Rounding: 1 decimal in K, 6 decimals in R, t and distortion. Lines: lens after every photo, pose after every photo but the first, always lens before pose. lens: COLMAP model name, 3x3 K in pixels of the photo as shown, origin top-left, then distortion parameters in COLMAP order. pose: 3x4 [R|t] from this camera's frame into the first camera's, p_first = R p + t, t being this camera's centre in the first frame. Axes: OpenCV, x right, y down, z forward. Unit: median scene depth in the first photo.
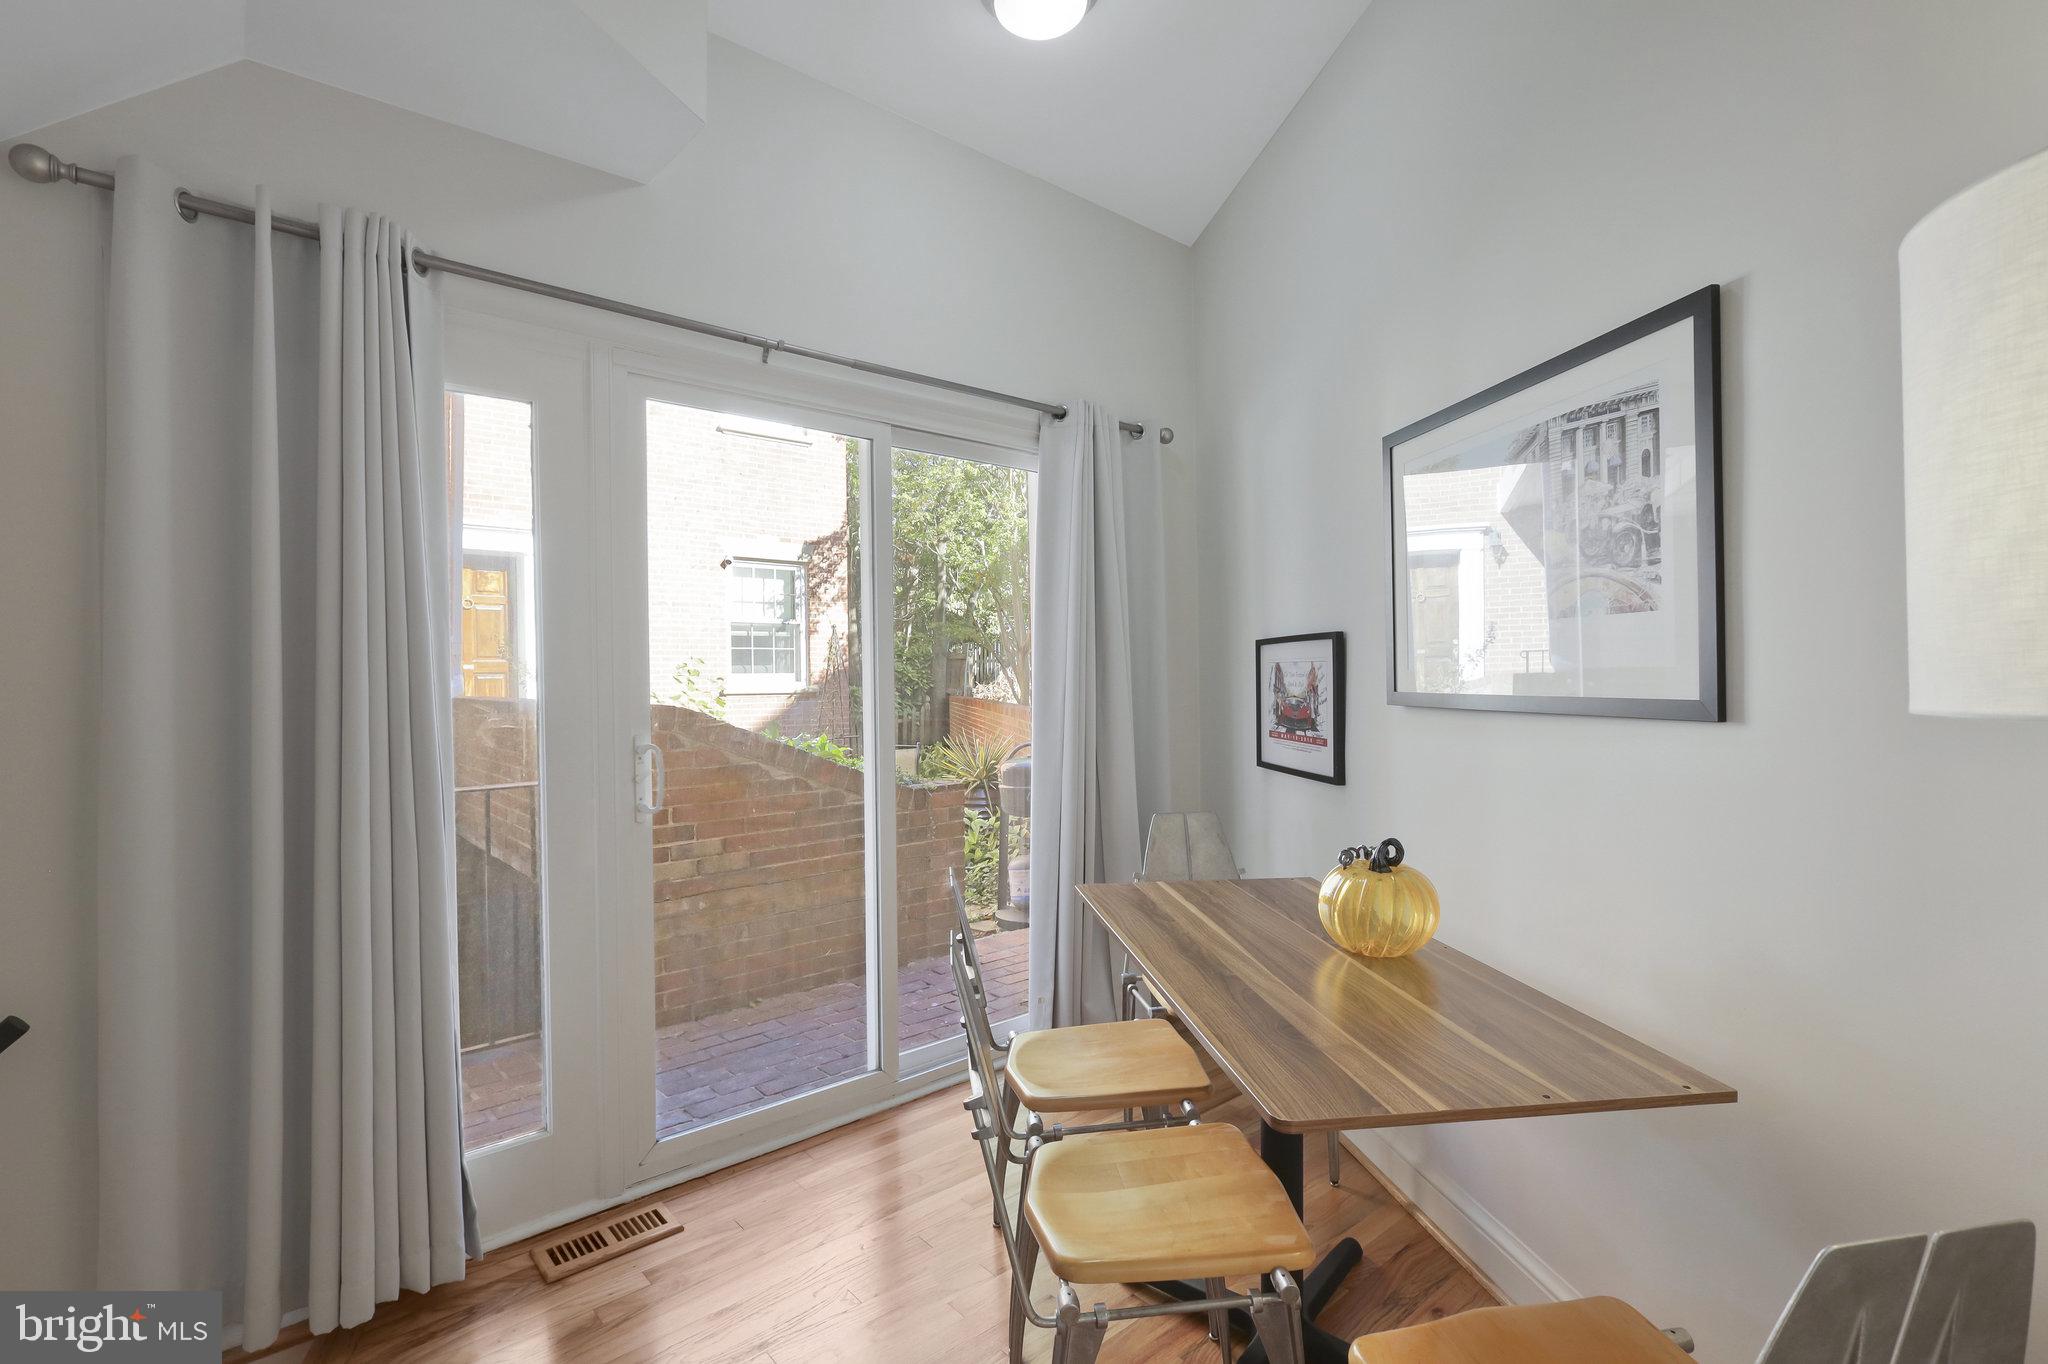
lens RADIAL K [[963.2, 0, 1024.0], [0, 963.2, 682.0], [0, 0, 1]] dist [0.000238, -0.000271]
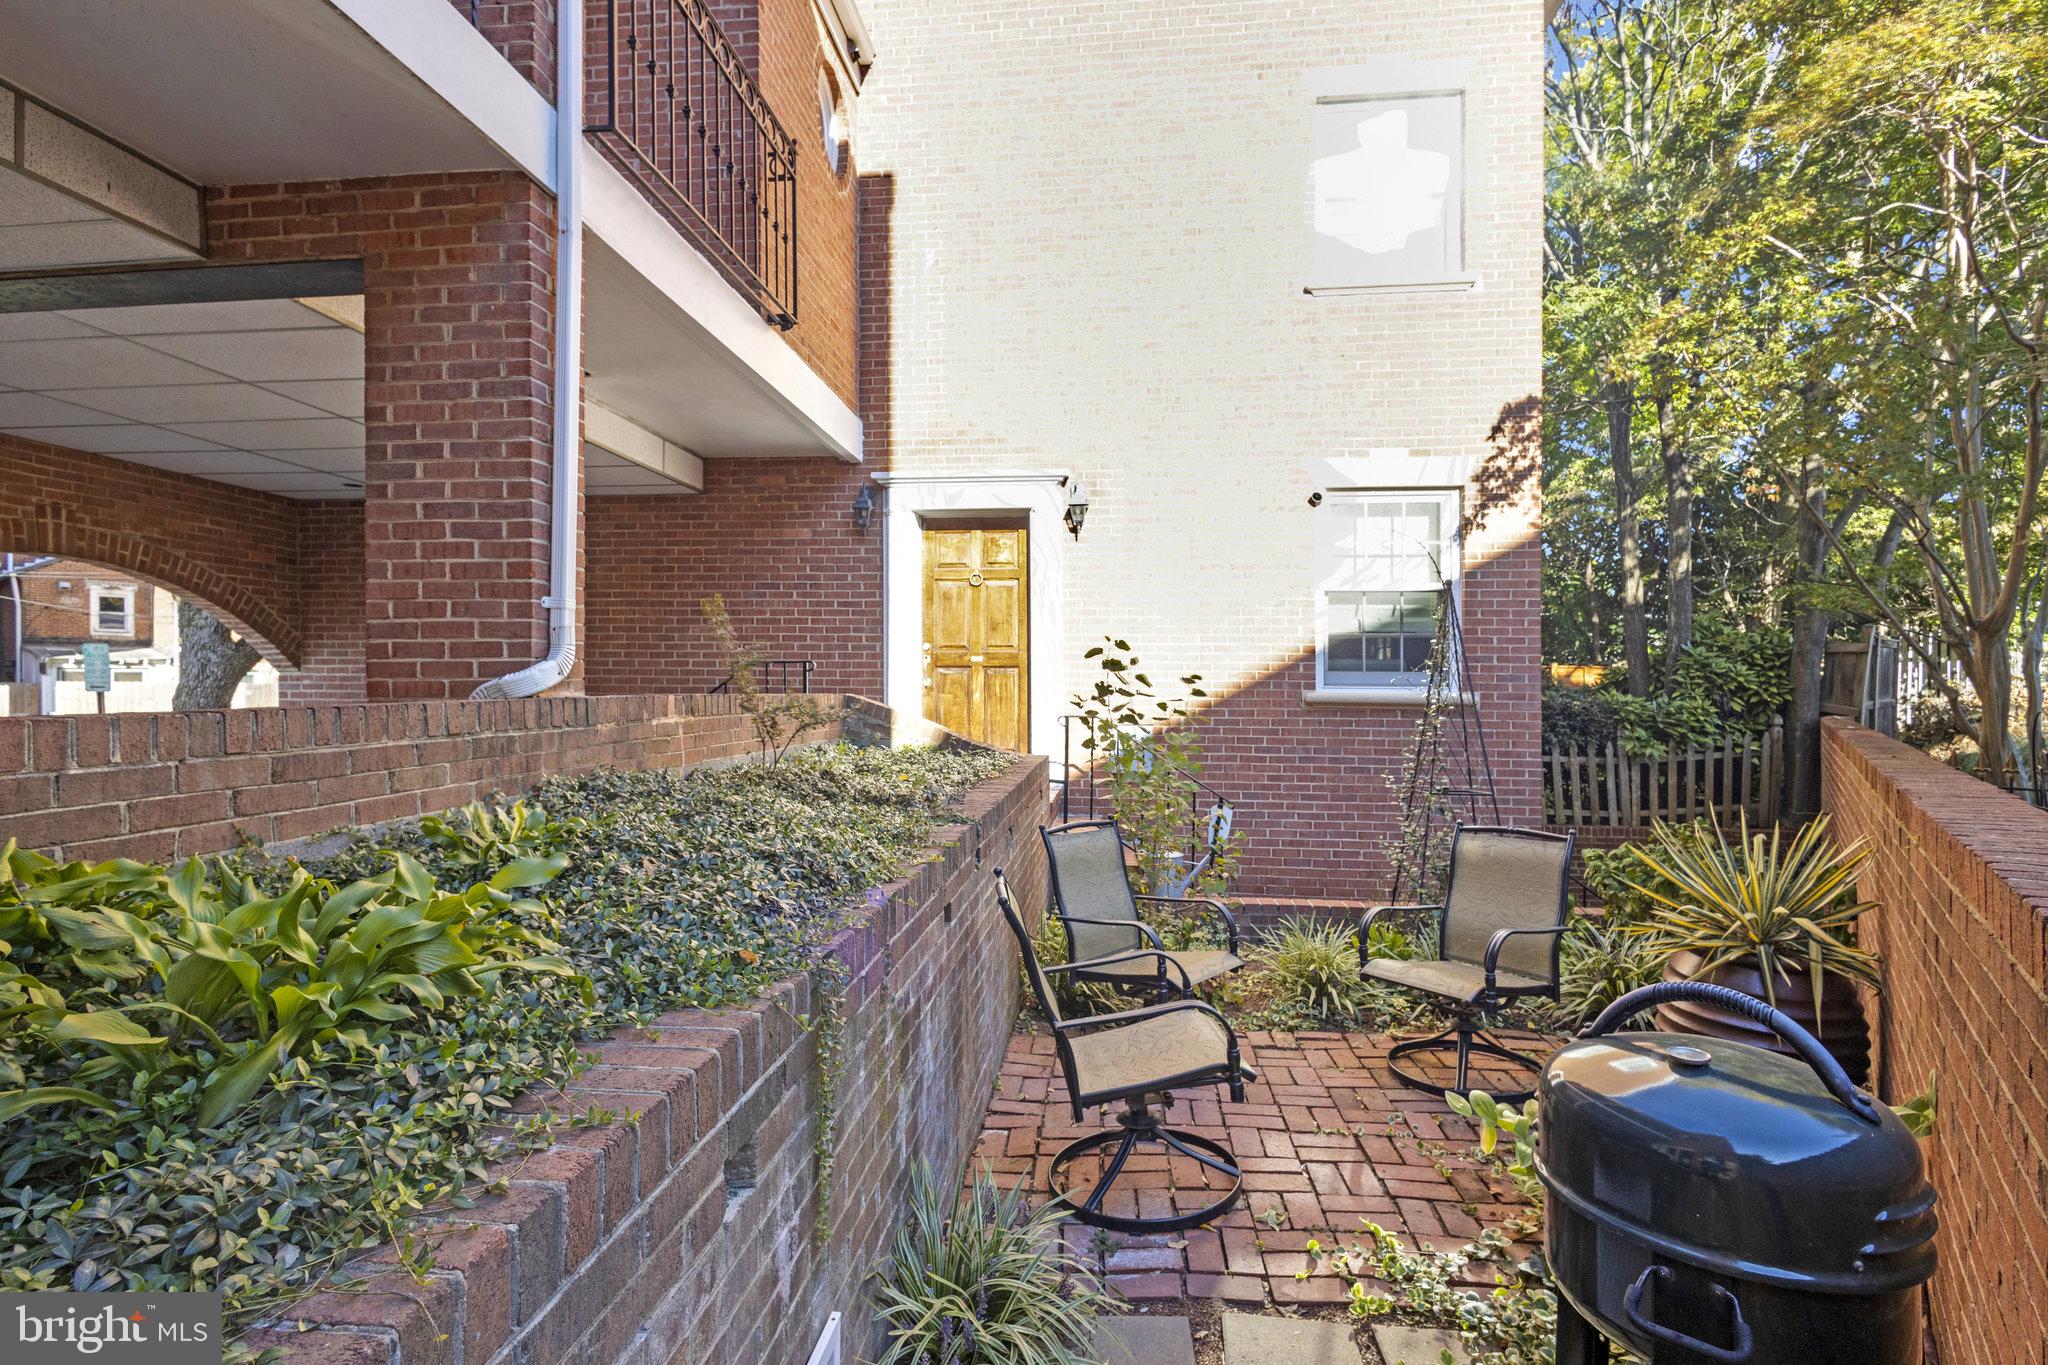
lens RADIAL K [[963.2, 0, 1024.0], [0, 963.2, 682.5], [0, 0, 1]] dist [0.000238, -0.000271]
pose [[0.670809, 0.017935, -0.741413, 0.074315], [-0.018748, 0.999798, 0.007223, -0.003119], [0.741393, 0.009055, 0.671010, 0.811758]]
